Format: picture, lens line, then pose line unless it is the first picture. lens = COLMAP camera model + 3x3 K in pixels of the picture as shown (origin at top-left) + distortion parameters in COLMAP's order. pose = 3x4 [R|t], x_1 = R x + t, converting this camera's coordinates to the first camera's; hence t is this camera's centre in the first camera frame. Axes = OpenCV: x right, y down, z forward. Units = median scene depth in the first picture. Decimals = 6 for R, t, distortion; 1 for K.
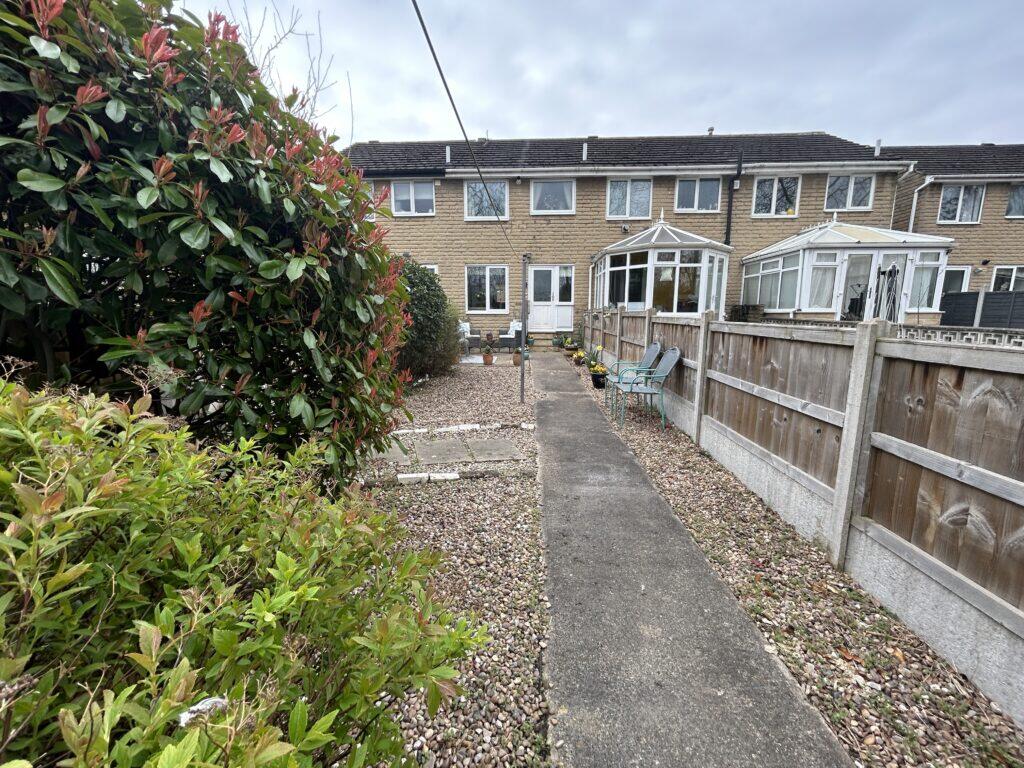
lens RADIAL K [[420.5, 0, 509.1], [0, 420.5, 383.9], [0, 0, 1]] dist [0.001427, 0.000179]
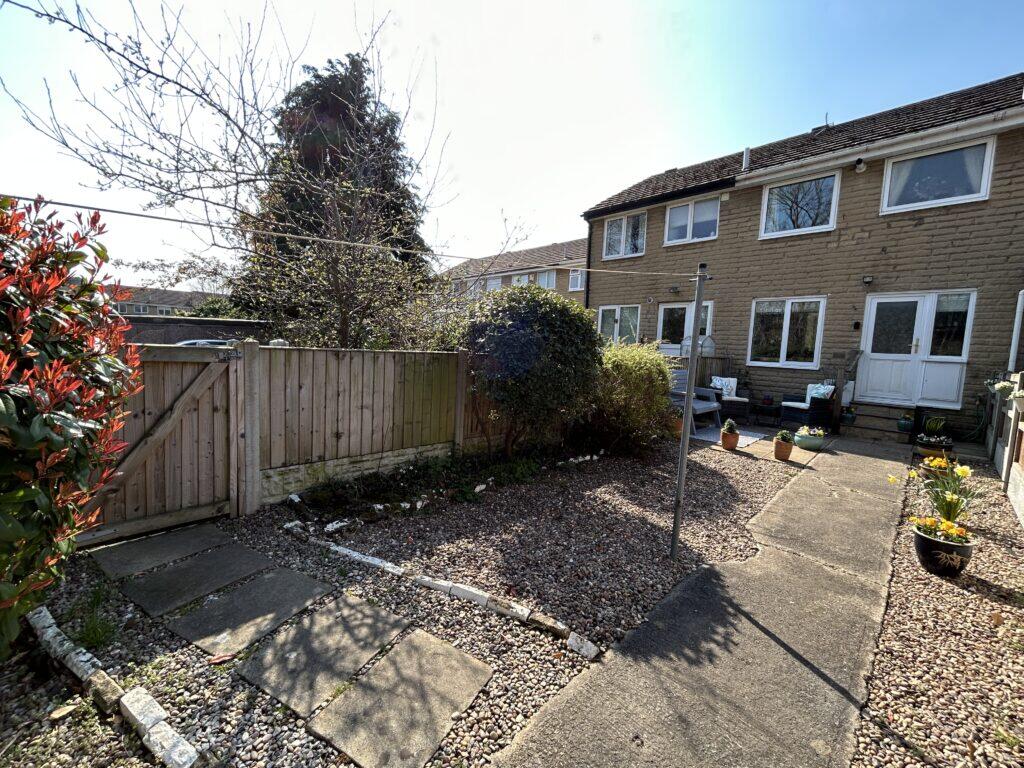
lens RADIAL K [[420.5, 0, 509.1], [0, 420.5, 383.9], [0, 0, 1]] dist [0.001427, 0.000179]
pose [[0.724879, 0.092474, -0.682641, 0.100655], [-0.156455, 0.987153, -0.032411, -0.049994], [0.670874, 0.130297, 0.730035, 0.209678]]
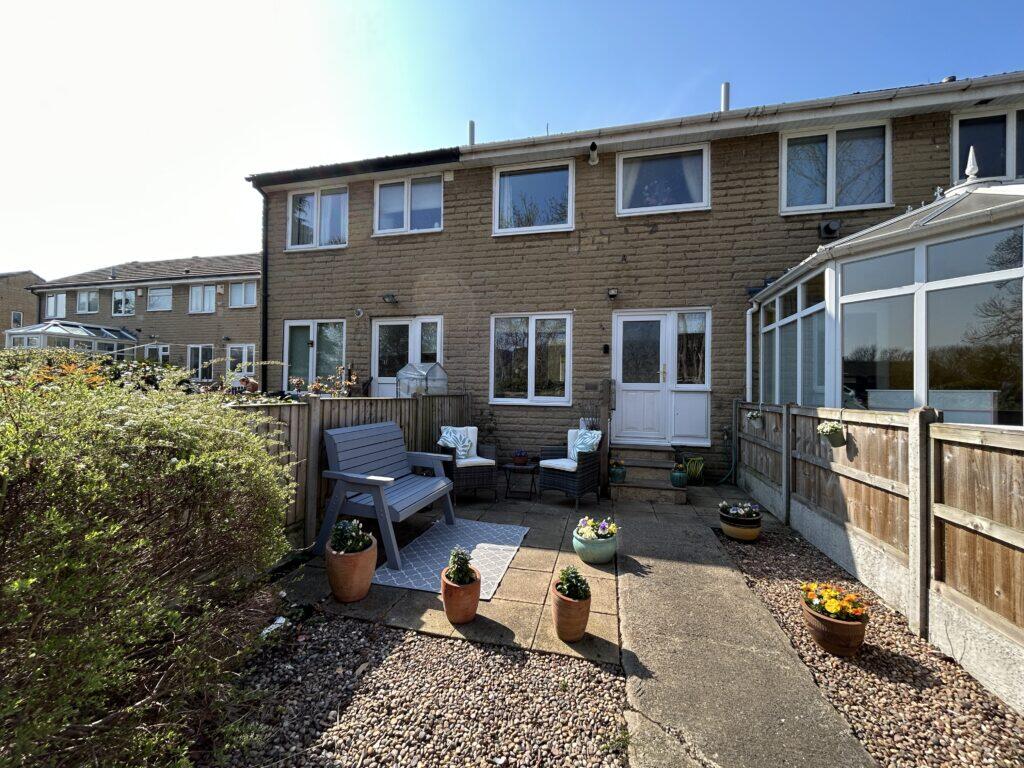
lens RADIAL K [[420.5, 0, 509.1], [0, 420.5, 383.9], [0, 0, 1]] dist [0.001427, 0.000179]
pose [[0.979361, 0.010212, -0.201860, 0.027484], [-0.046327, 0.983476, -0.175009, -0.104112], [0.196737, 0.180749, 0.963652, 0.509822]]
